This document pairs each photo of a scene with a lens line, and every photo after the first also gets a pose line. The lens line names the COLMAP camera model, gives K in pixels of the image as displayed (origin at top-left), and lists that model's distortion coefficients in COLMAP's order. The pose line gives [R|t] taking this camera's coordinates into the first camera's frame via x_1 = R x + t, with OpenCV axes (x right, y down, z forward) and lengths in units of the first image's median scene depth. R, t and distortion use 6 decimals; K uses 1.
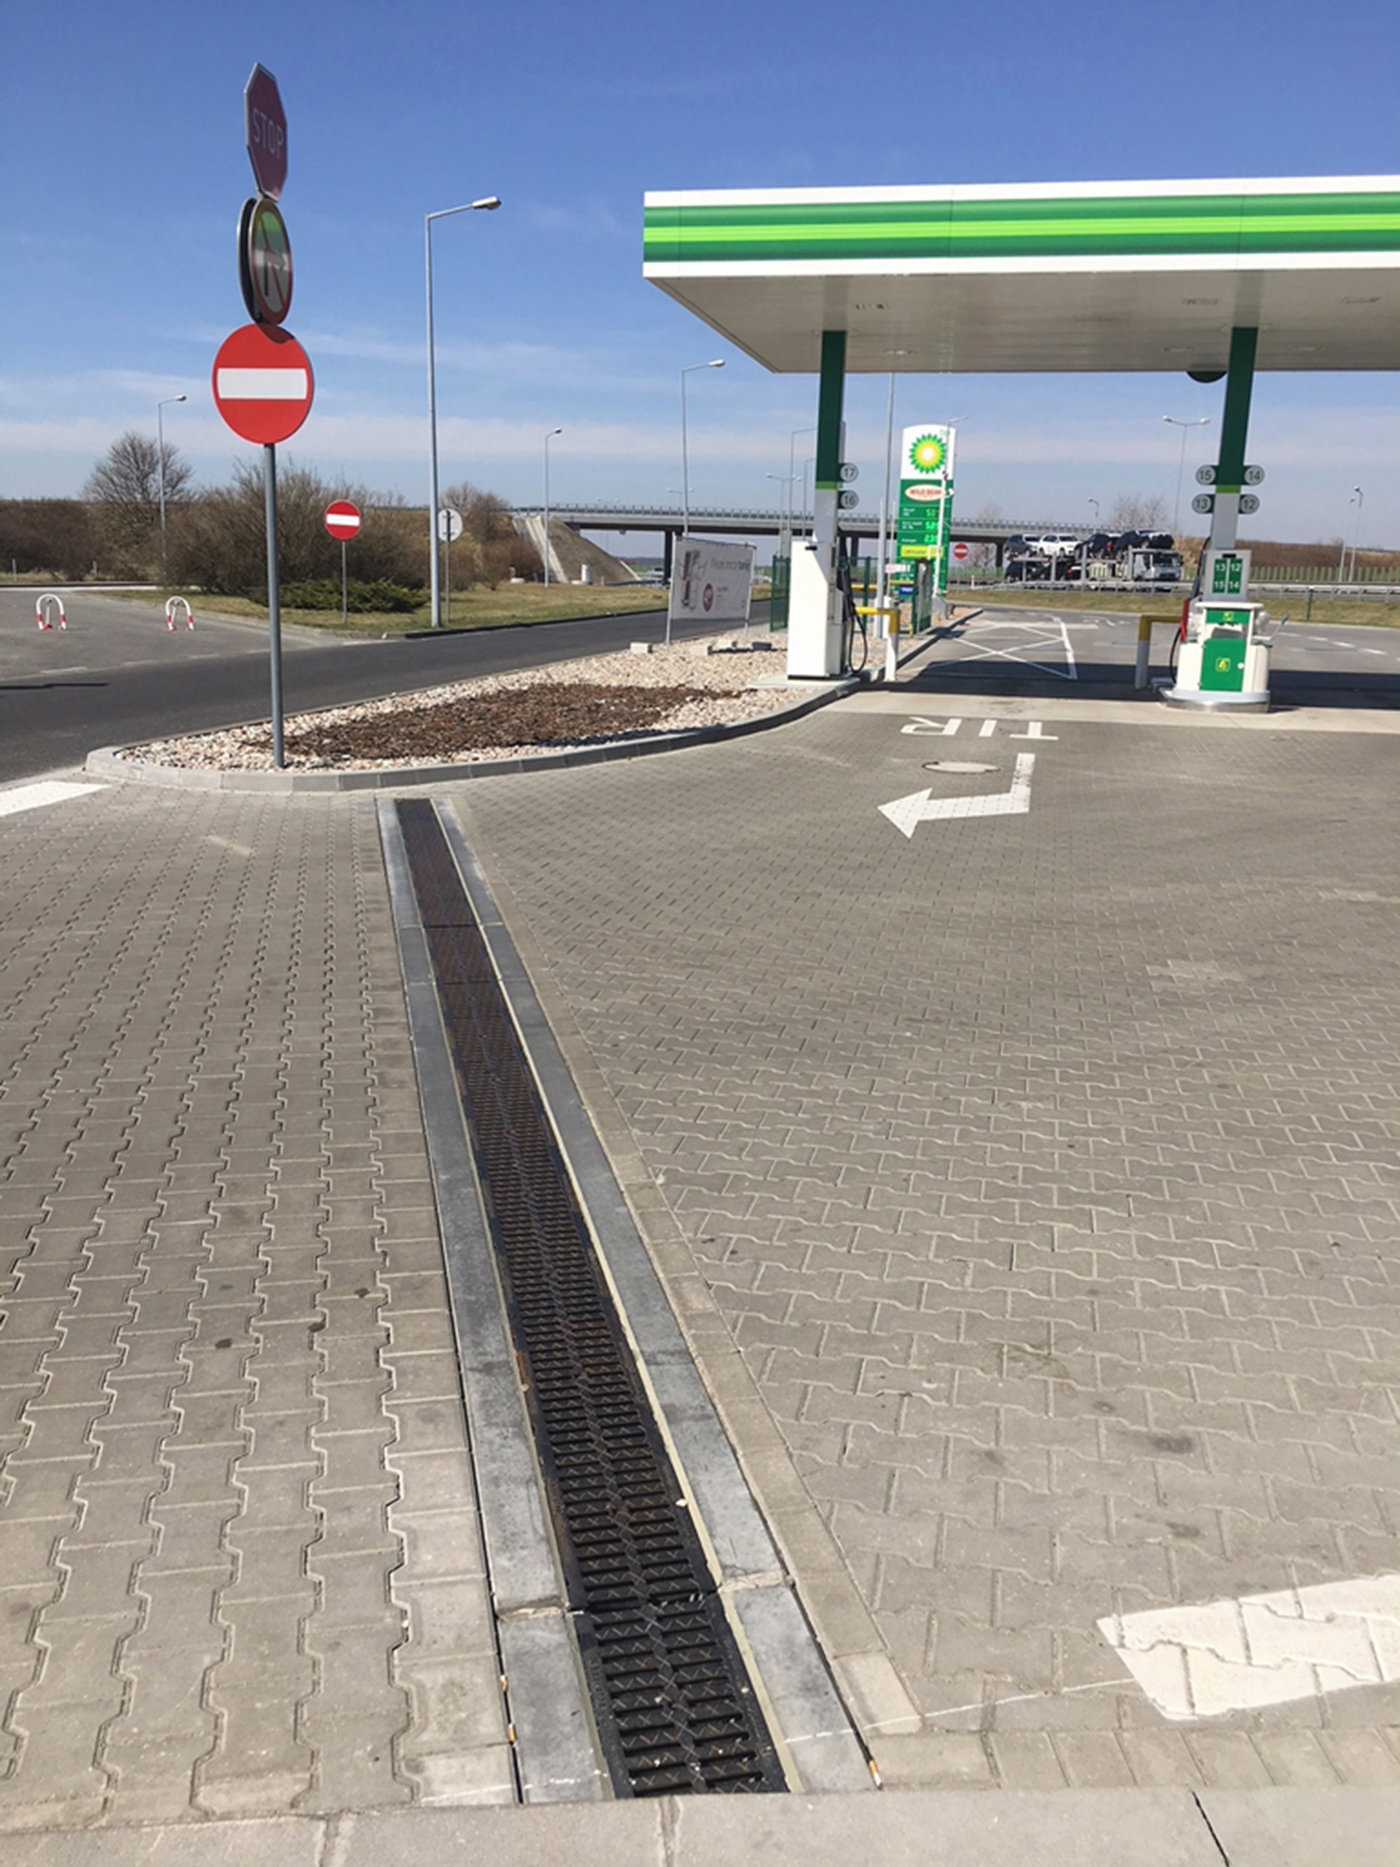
lens RADIAL K [[1618.2, 0, 716.5], [0, 1618.2, 938.3], [0, 0, 1]] dist [0.069217, -0.087179]
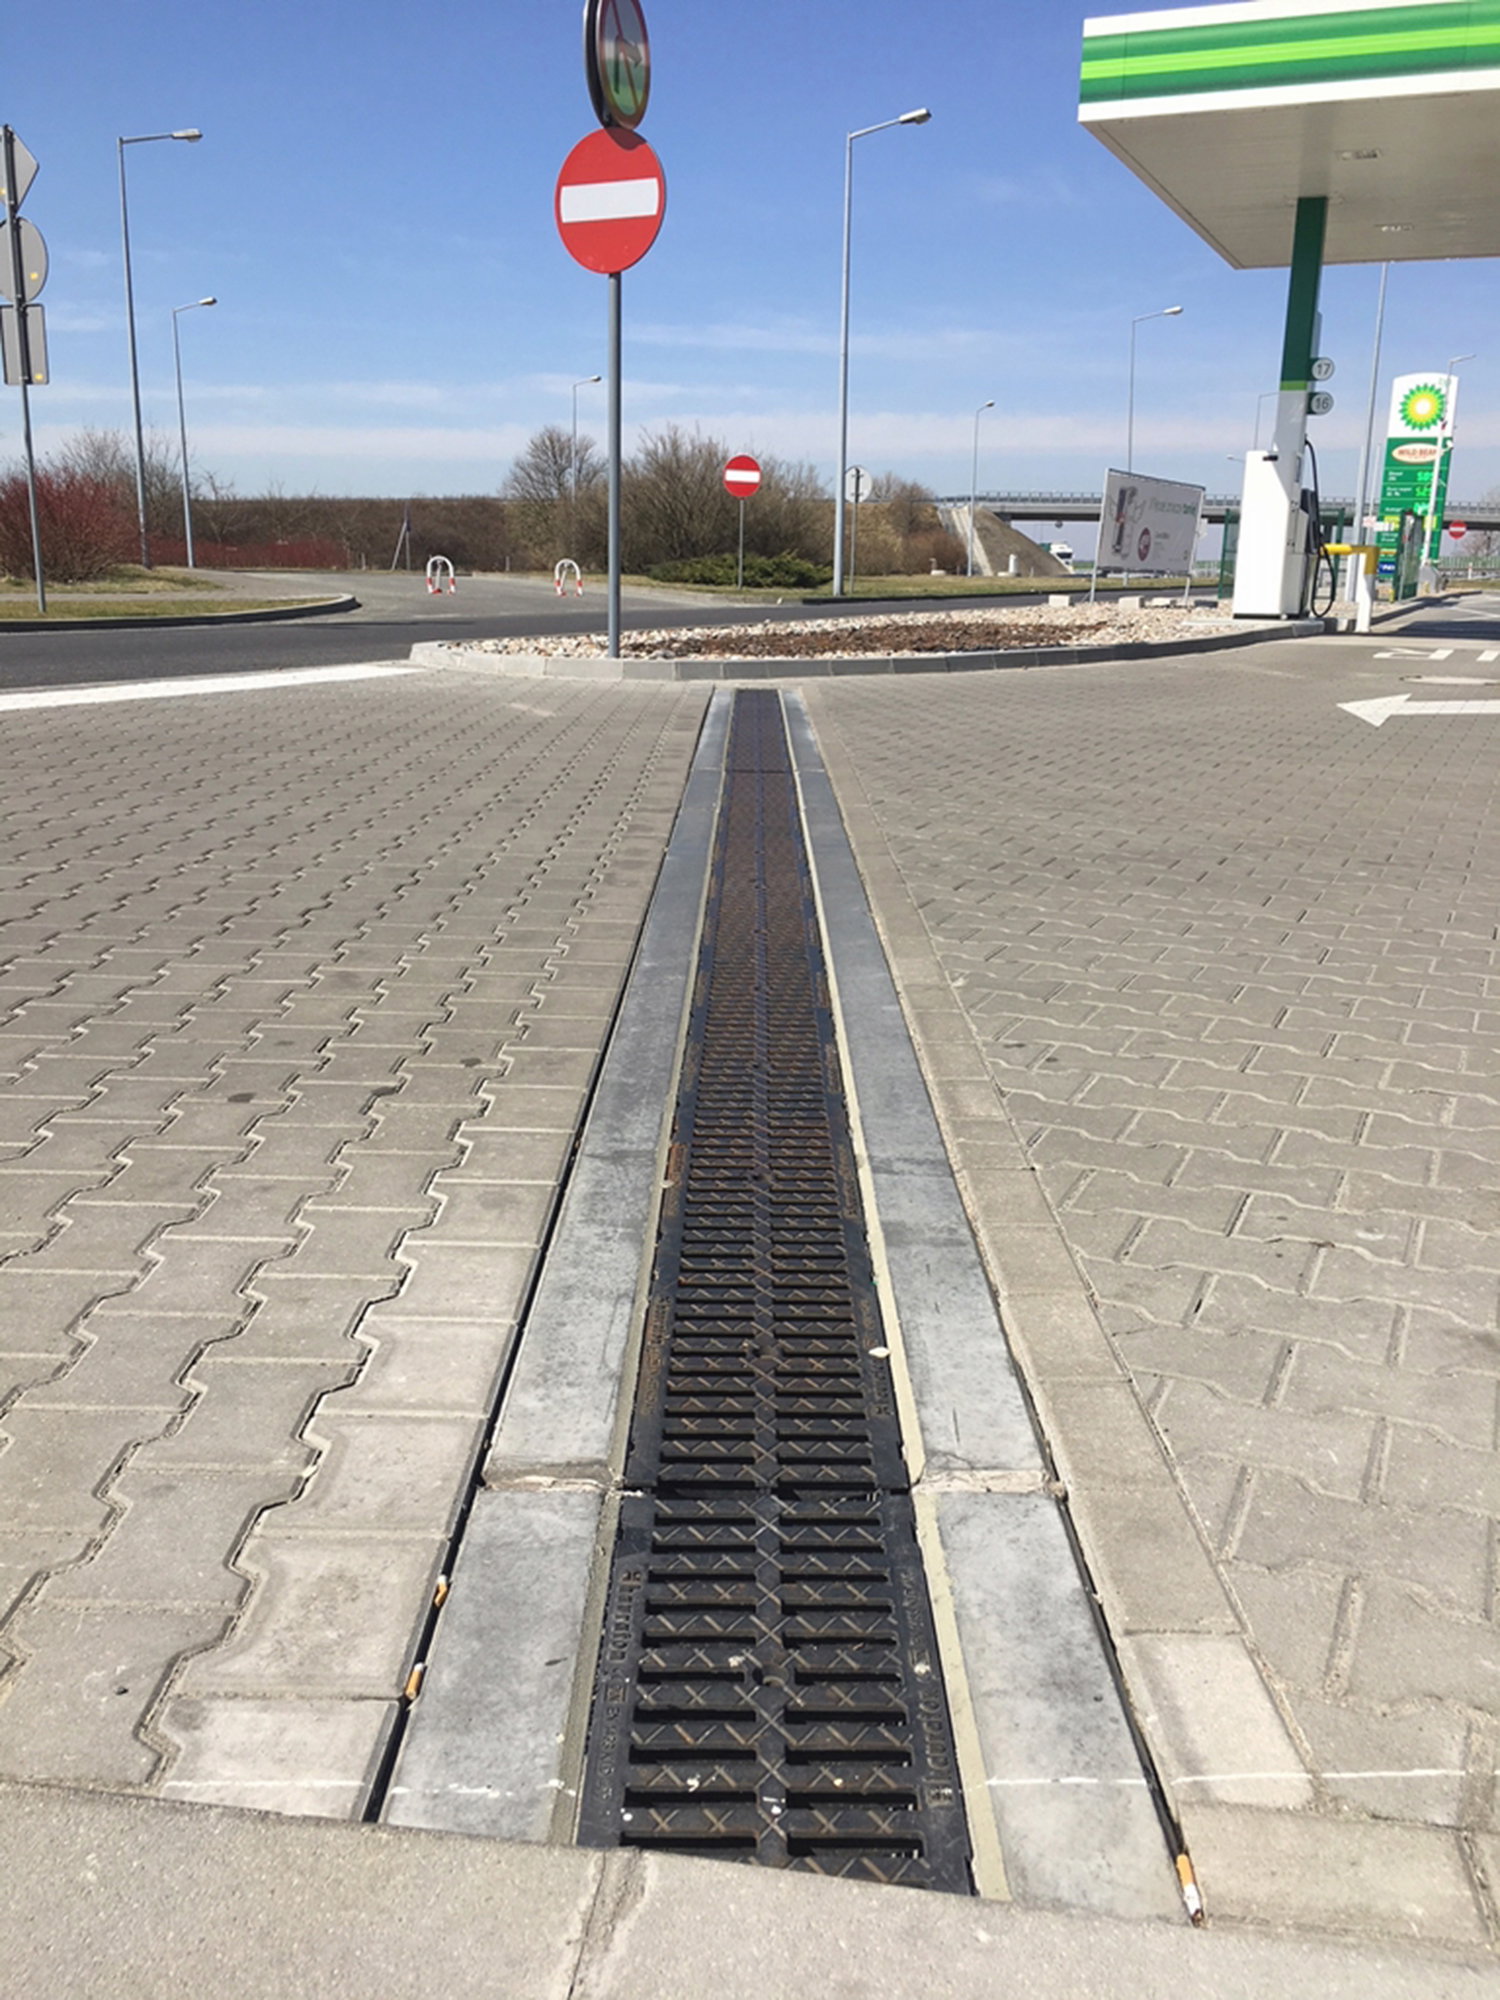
lens RADIAL K [[1733.5, 0, 746.9], [0, 1733.5, 999.8], [0, 0, 1]] dist [0.069217, -0.087179]
pose [[0.974000, 0.044660, -0.222104, 0.042937], [-0.041301, 0.998952, 0.019750, 0.156363], [0.222753, -0.010063, 0.974823, 0.301607]]
